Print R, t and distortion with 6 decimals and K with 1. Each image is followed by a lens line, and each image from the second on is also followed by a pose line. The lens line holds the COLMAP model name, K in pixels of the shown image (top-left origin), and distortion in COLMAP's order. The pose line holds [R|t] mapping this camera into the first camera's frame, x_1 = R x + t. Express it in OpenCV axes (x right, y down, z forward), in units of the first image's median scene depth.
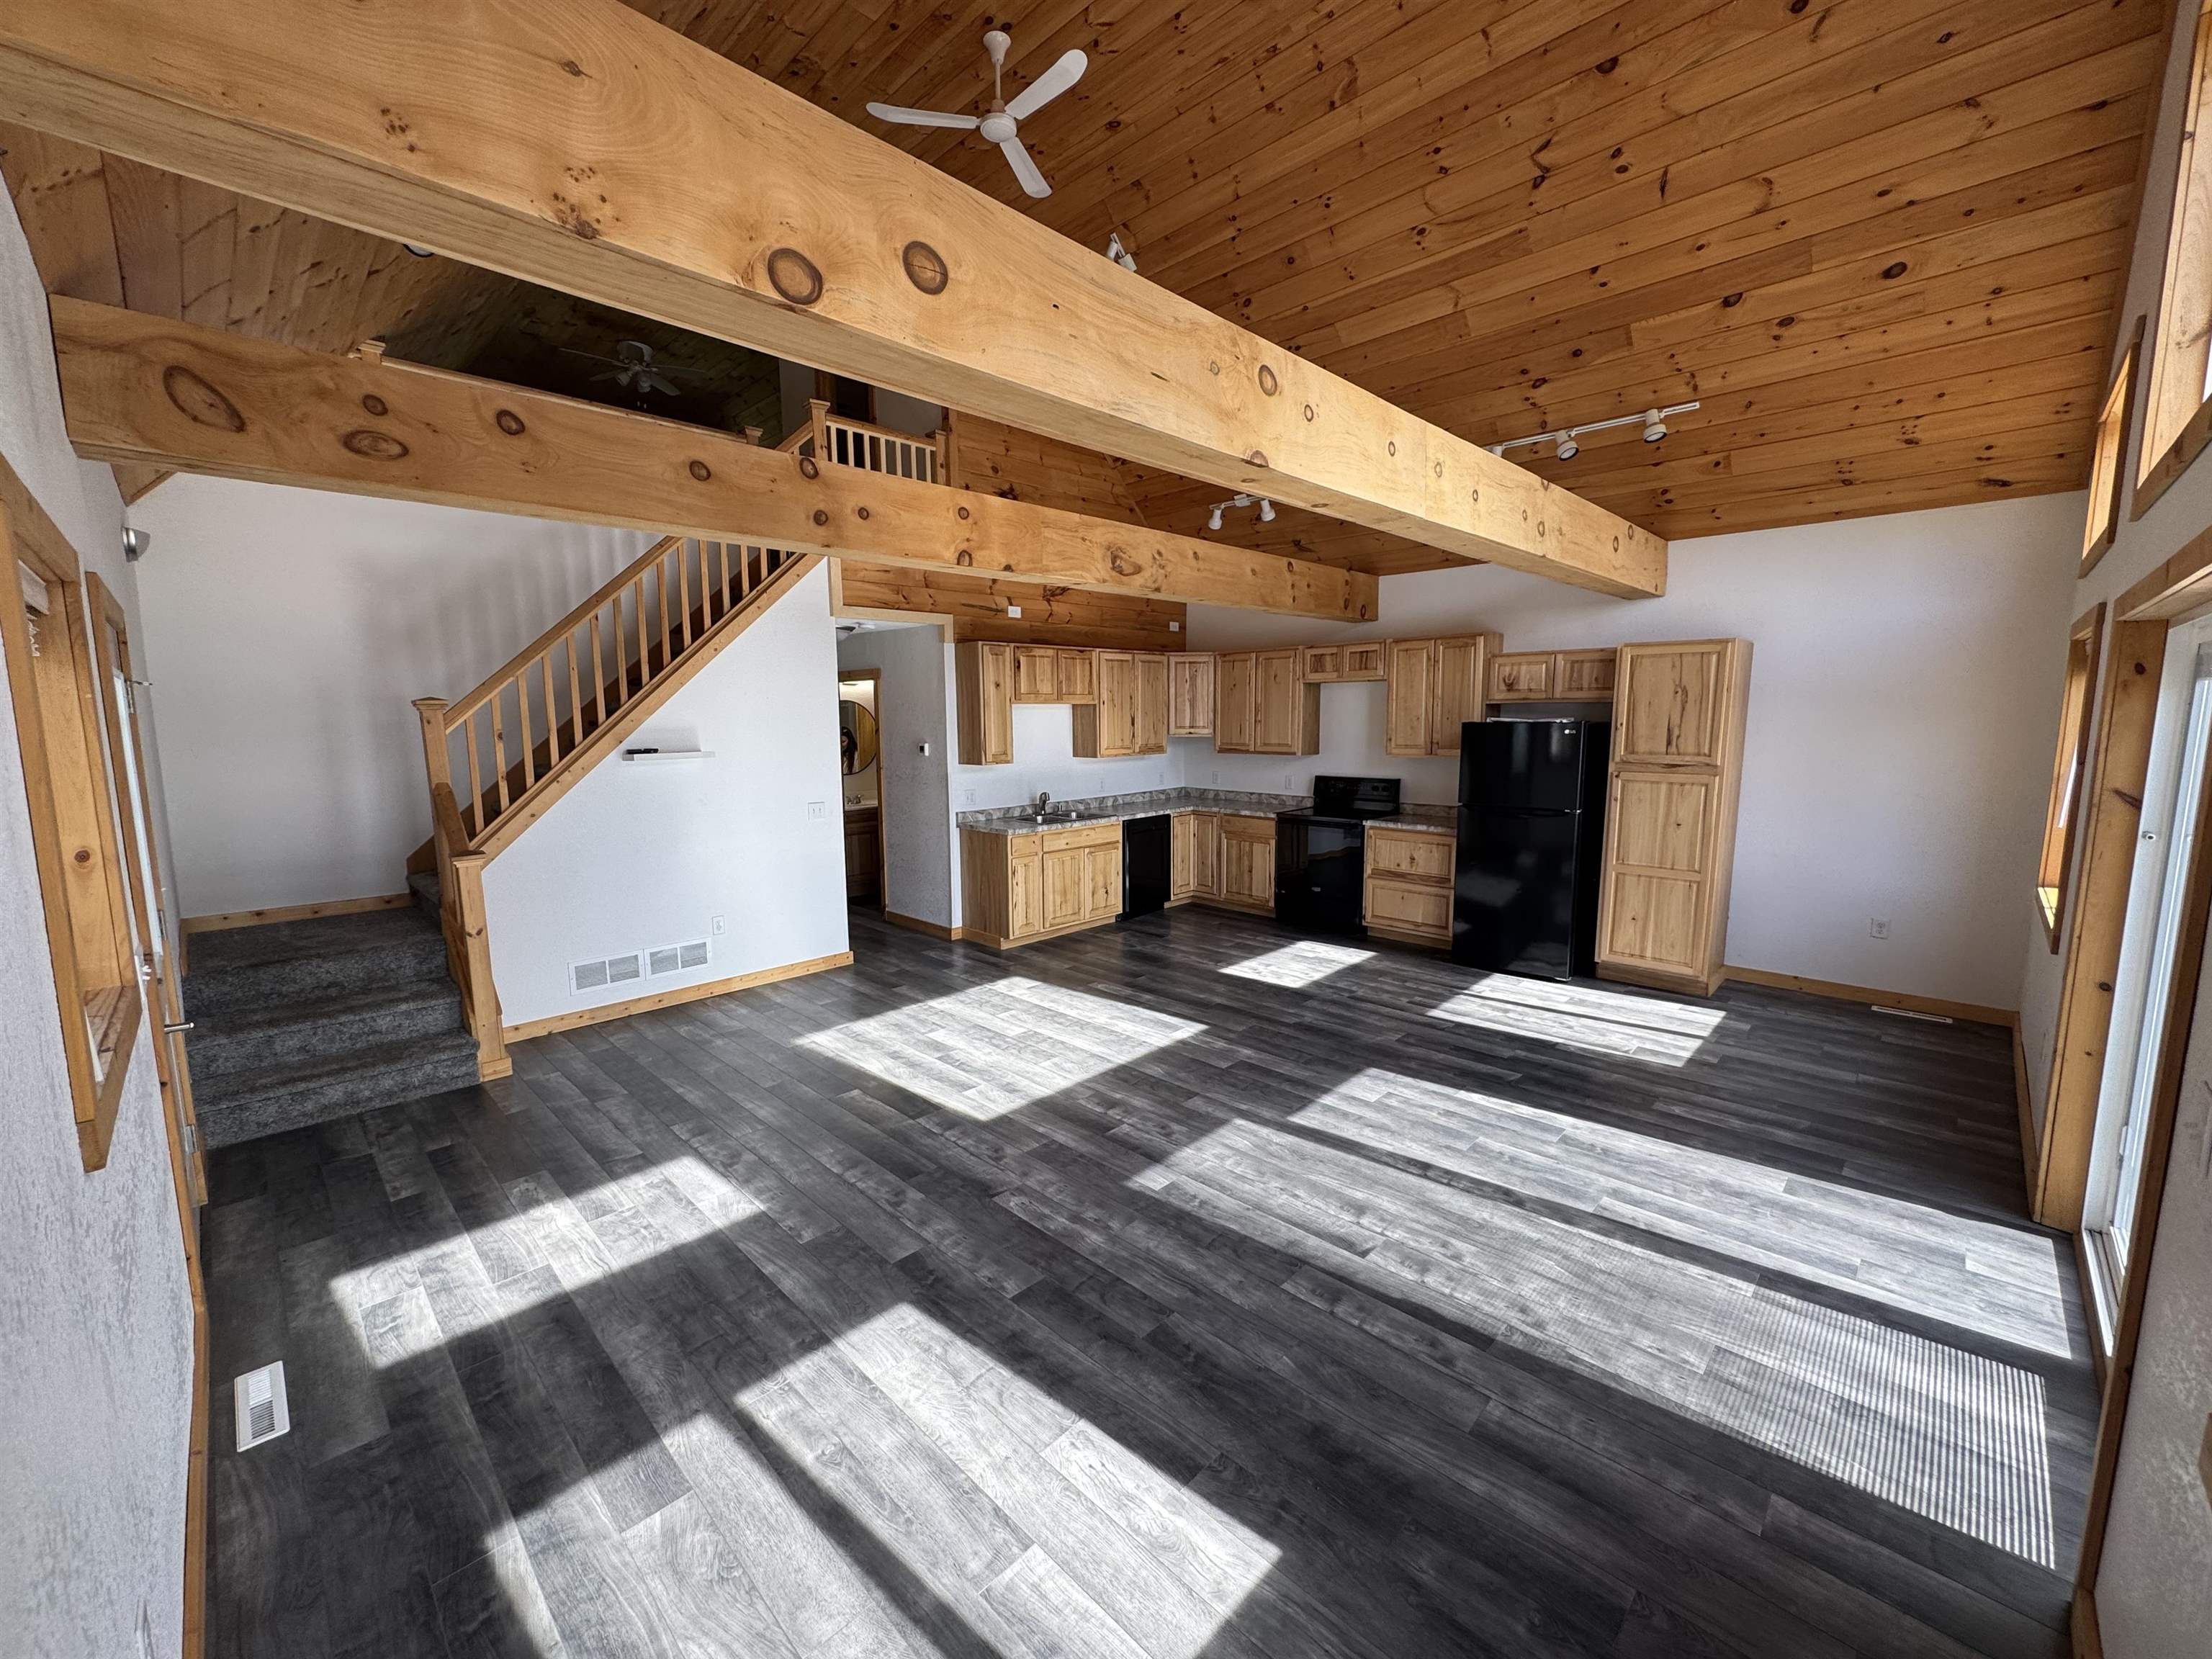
lens RADIAL K [[882.5, 0, 1102.5], [0, 882.5, 827.6], [0, 0, 1]] dist [0.000656, 0.000036]
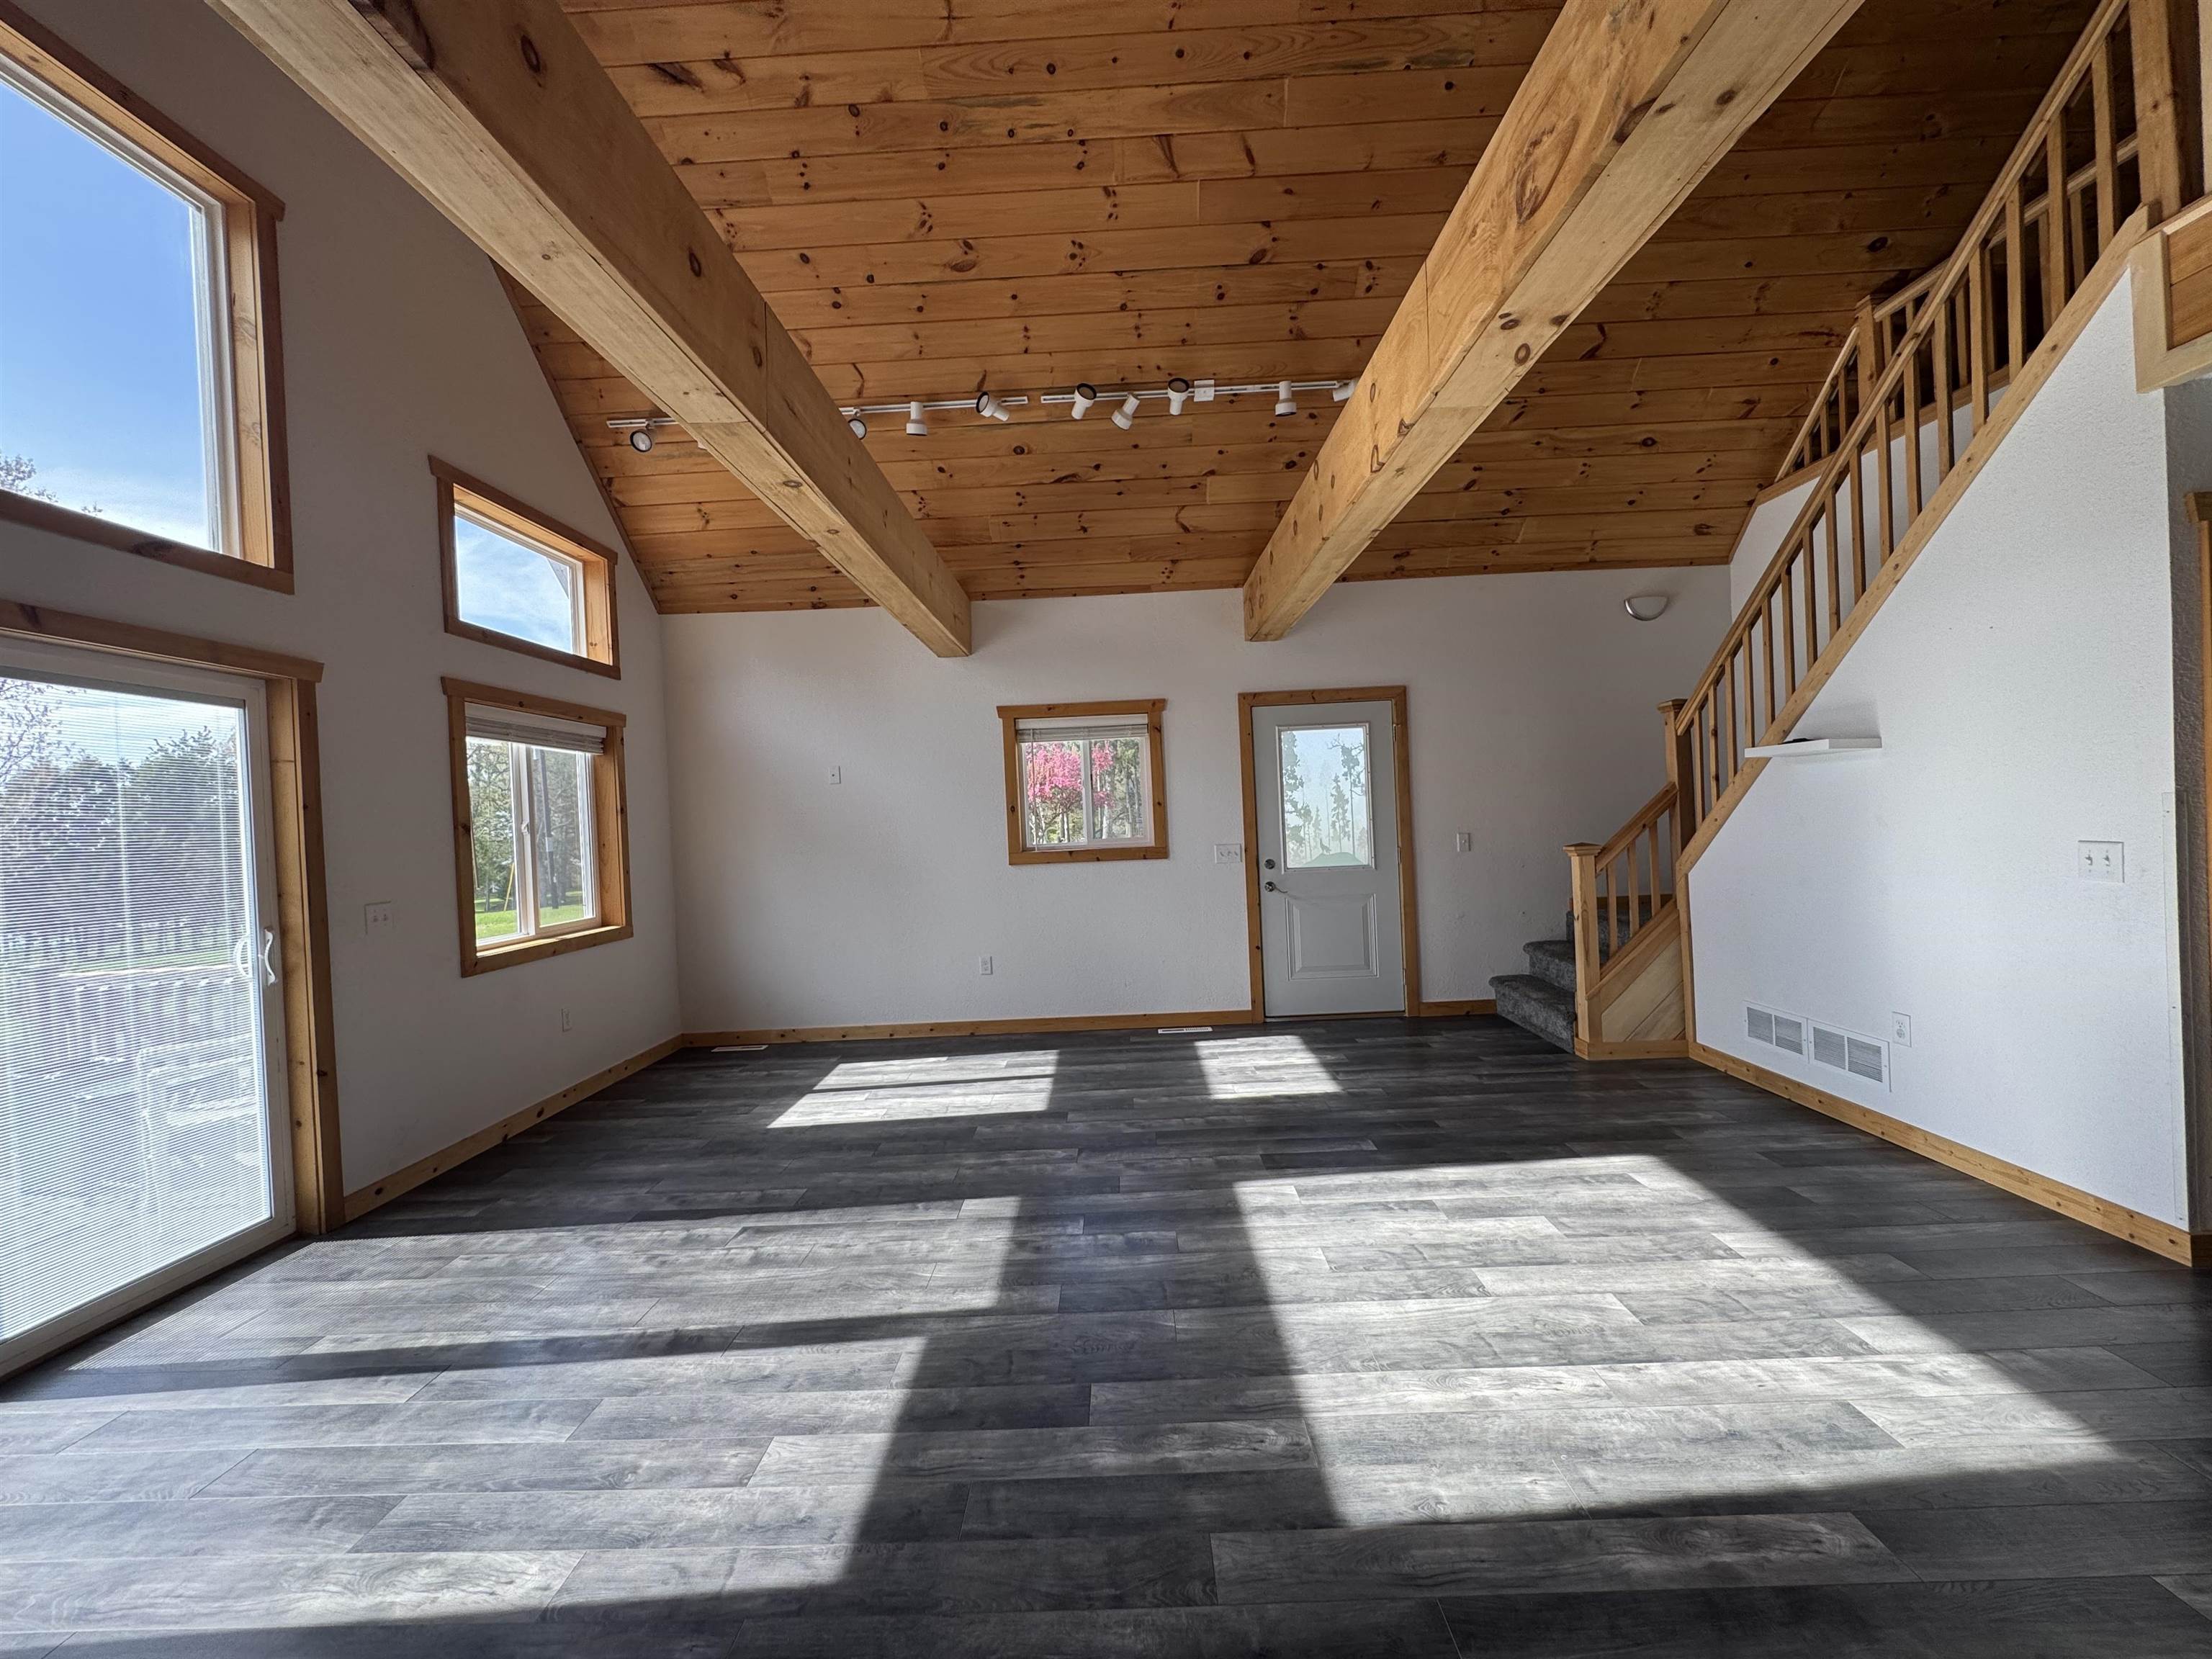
lens RADIAL K [[882.5, 0, 1108.0], [0, 882.5, 824.5], [0, 0, 1]] dist [0.000656, 0.000036]
pose [[-0.722305, 0.047139, -0.689966, 0.615097], [-0.037100, 0.993597, 0.106722, -0.121154], [0.690579, 0.102683, -0.715931, 1.792224]]
